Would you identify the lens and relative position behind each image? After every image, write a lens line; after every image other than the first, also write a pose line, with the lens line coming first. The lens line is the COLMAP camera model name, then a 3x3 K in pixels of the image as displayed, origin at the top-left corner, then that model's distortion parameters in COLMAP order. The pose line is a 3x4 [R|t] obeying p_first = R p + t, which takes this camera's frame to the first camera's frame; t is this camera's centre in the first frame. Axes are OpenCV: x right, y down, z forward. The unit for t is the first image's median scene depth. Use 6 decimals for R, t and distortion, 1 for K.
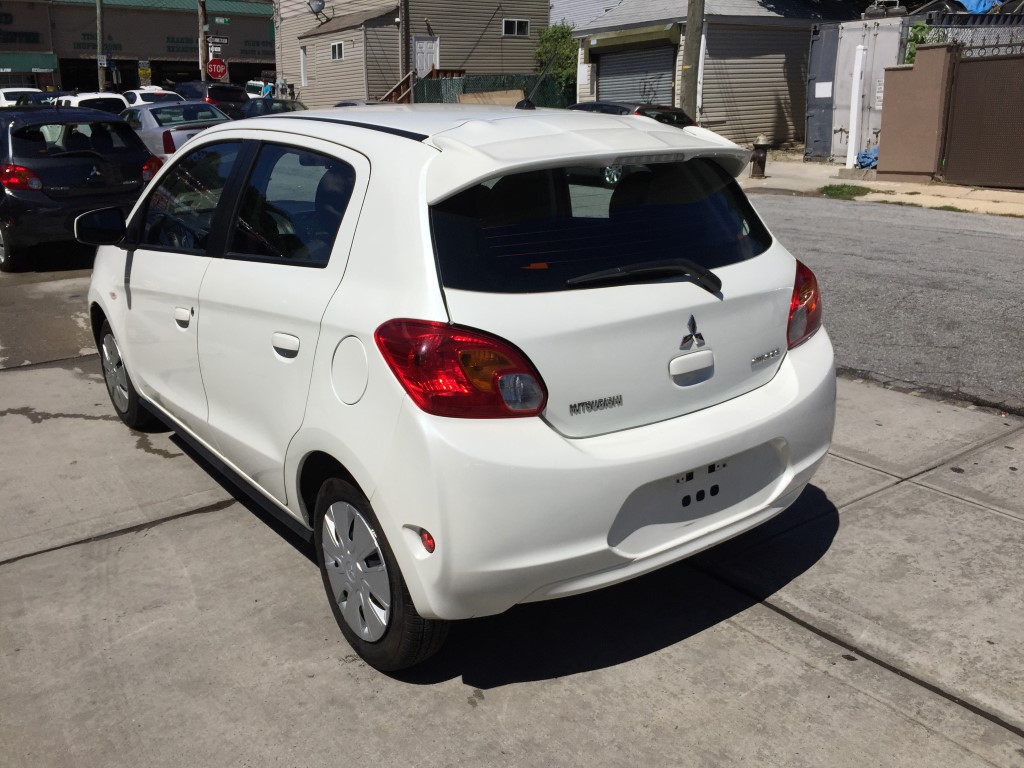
lens RADIAL K [[877.5, 0, 511.8], [0, 877.5, 389.0], [0, 0, 1]] dist [0.075553, -0.111189]
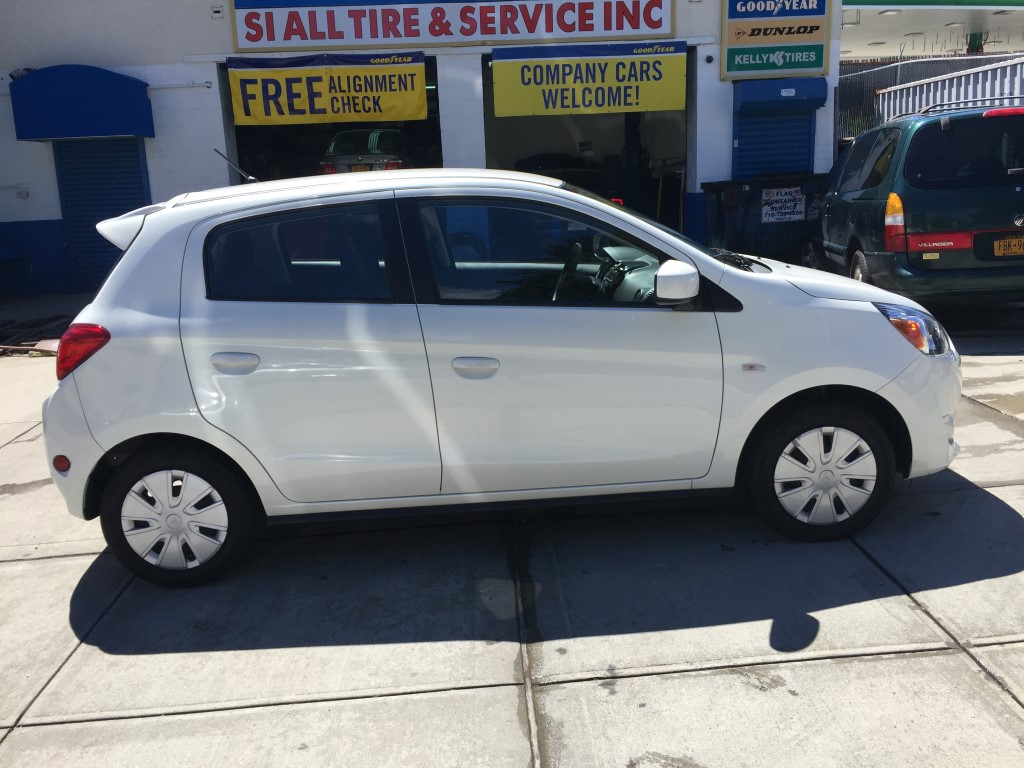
lens RADIAL K [[877.5, 0, 492.2], [0, 877.5, 367.6], [0, 0, 1]] dist [0.075553, -0.111189]
pose [[-0.580529, 0.224940, -0.782552, 0.954029], [-0.175379, 0.903982, 0.389948, -0.665224], [0.795128, 0.363619, -0.485338, 2.074372]]
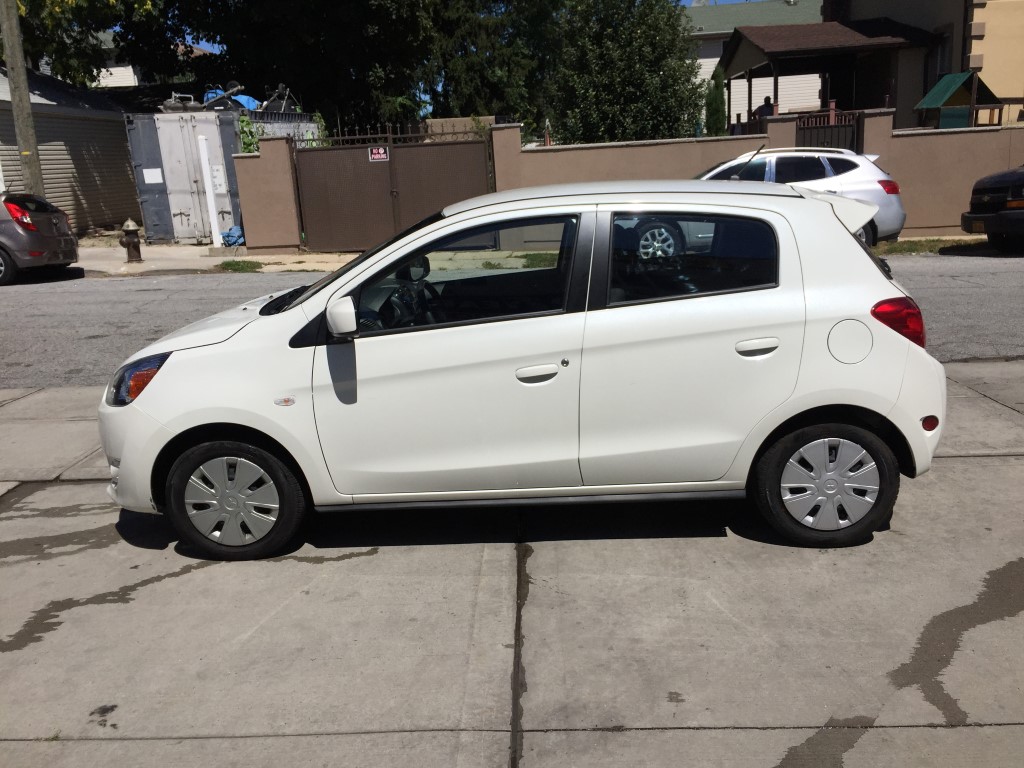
lens RADIAL K [[877.5, 0, 513.1], [0, 877.5, 401.5], [0, 0, 1]] dist [0.075553, -0.111189]
pose [[0.618987, -0.207181, 0.757582, -1.417890], [0.265623, 0.962964, 0.046320, -0.120481], [-0.739121, 0.172560, 0.651094, 0.359266]]
